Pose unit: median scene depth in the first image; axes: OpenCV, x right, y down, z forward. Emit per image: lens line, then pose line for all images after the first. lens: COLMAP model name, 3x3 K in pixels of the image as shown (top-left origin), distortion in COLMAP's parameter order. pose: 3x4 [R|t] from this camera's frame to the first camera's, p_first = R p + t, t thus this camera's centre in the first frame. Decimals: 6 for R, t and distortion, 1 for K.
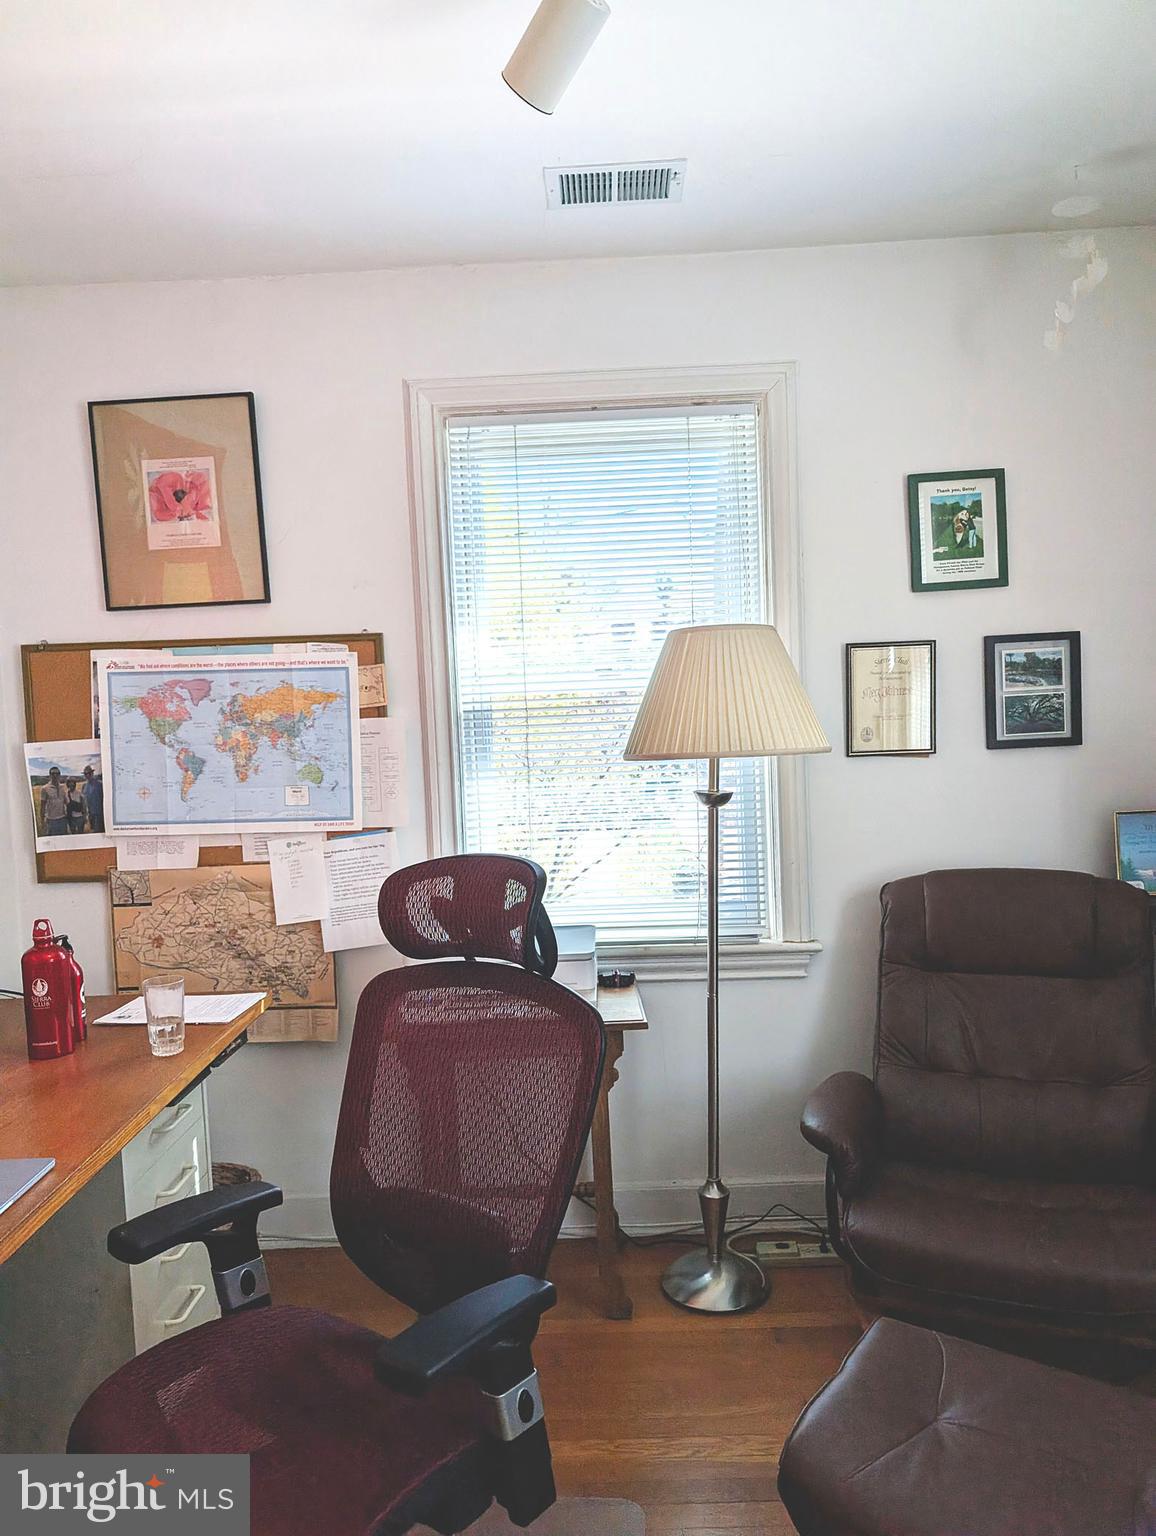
lens RADIAL K [[1098.0, 0, 565.8], [0, 1098.0, 769.4], [0, 0, 1]] dist [0.002518, -0.004135]
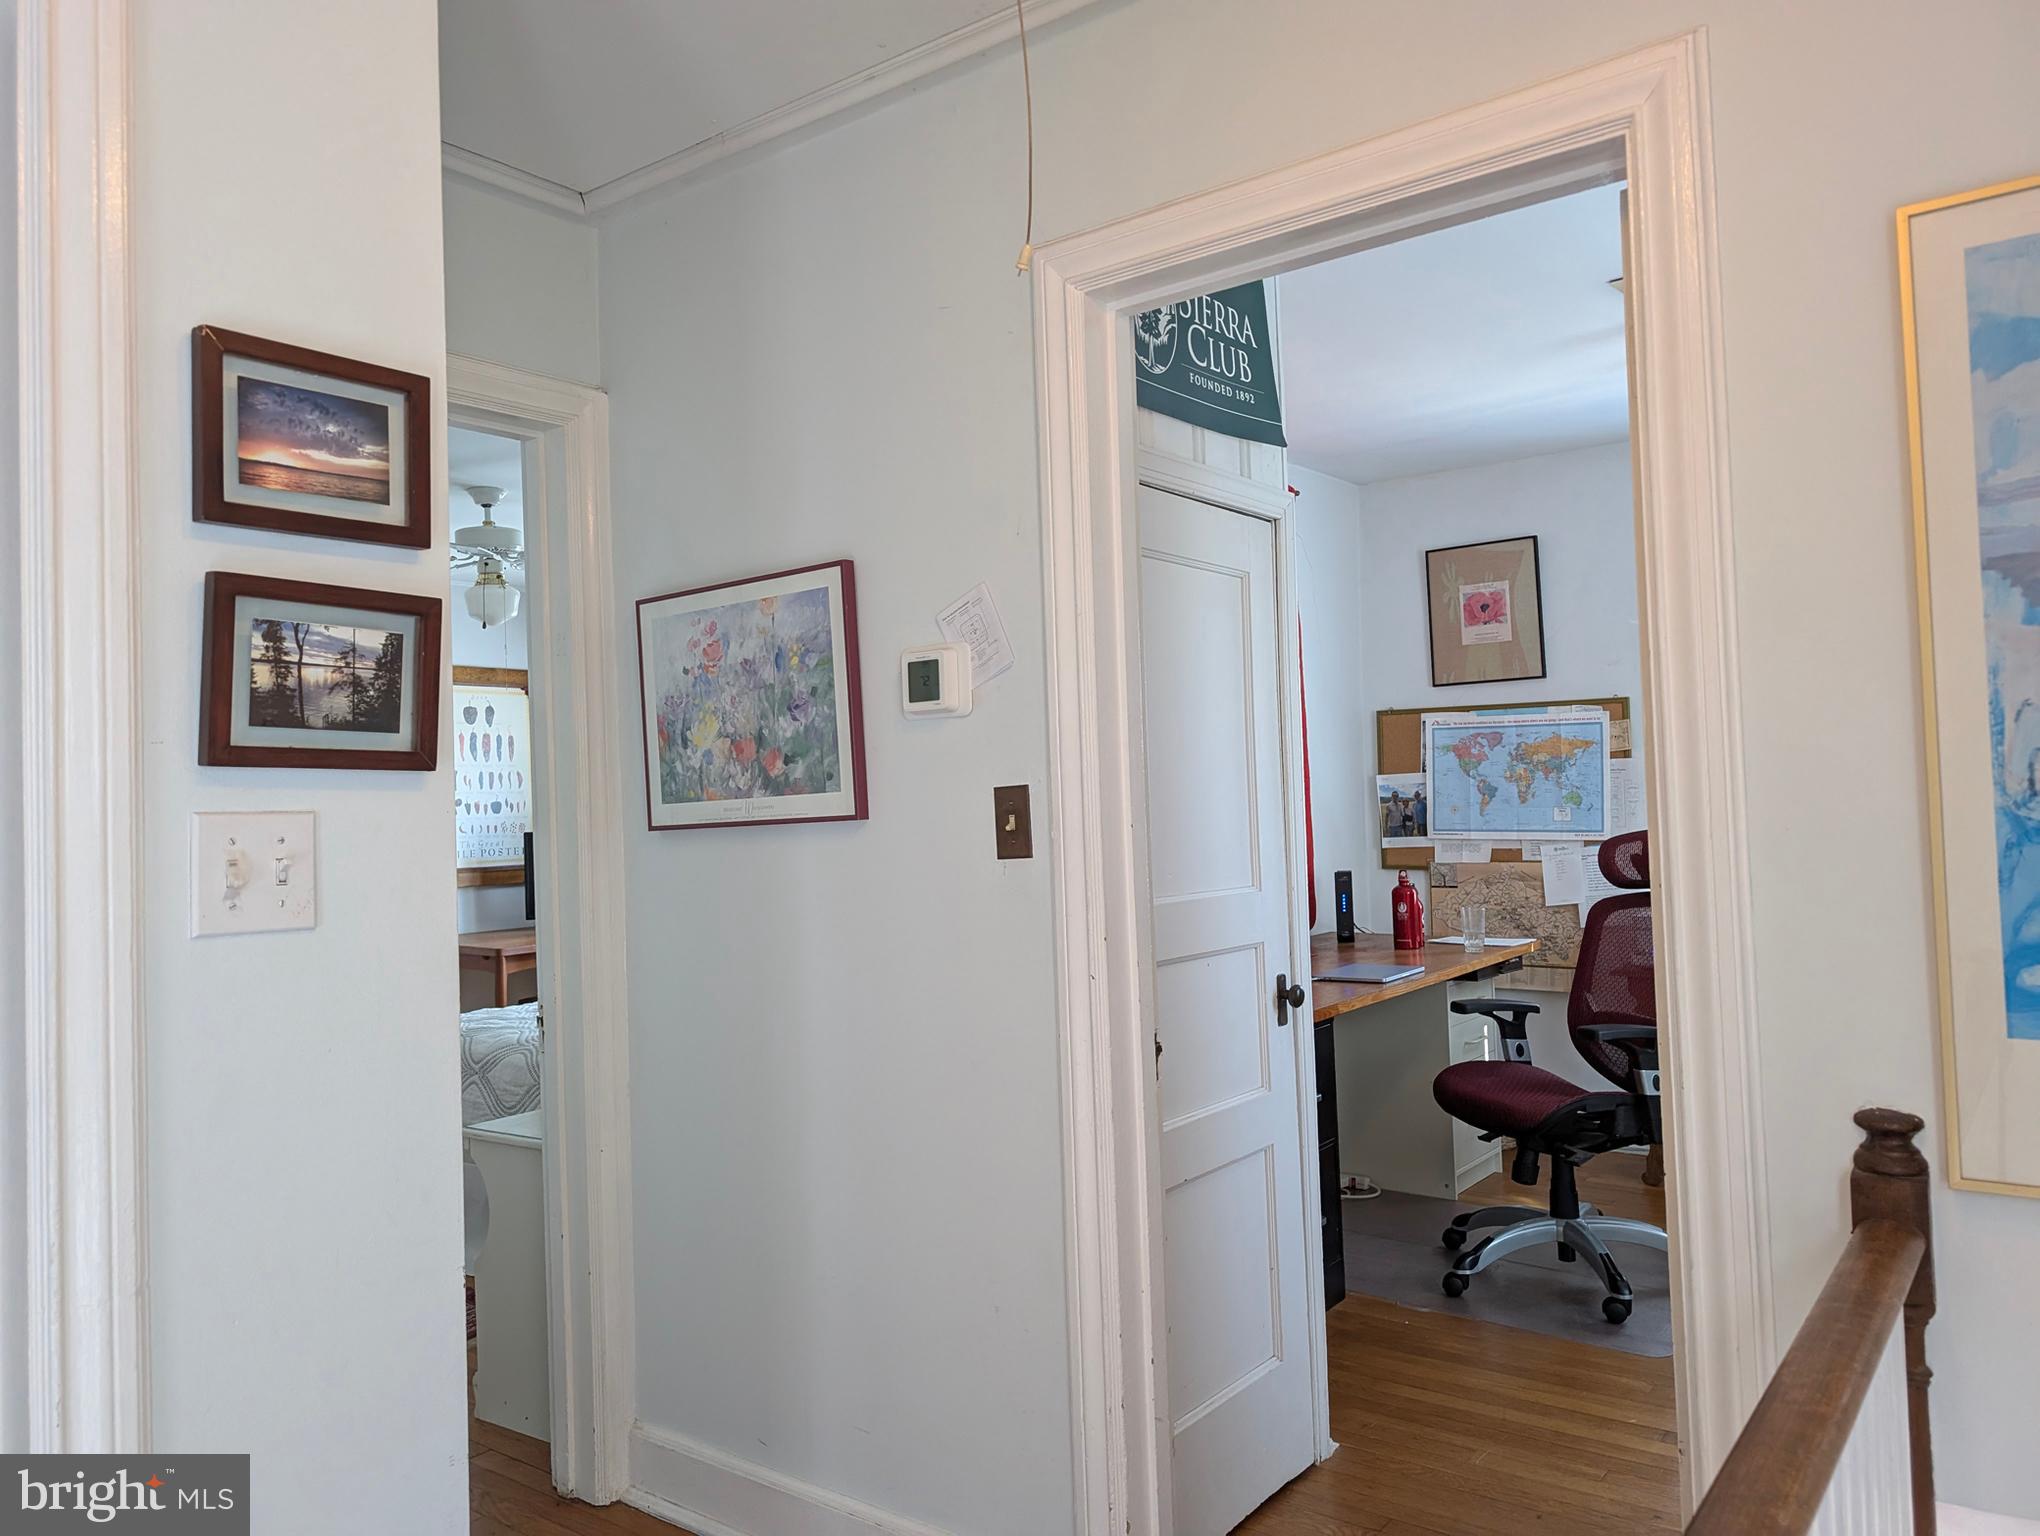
lens RADIAL K [[1484.9, 0, 1005.4], [0, 1484.9, 767.5], [0, 0, 1]] dist [0.026092, -0.005310]
pose [[0.811922, 0.004762, -0.583746, 0.288762], [-0.039173, 0.998157, -0.046341, 0.080769], [0.582450, 0.060492, 0.810613, -0.962999]]
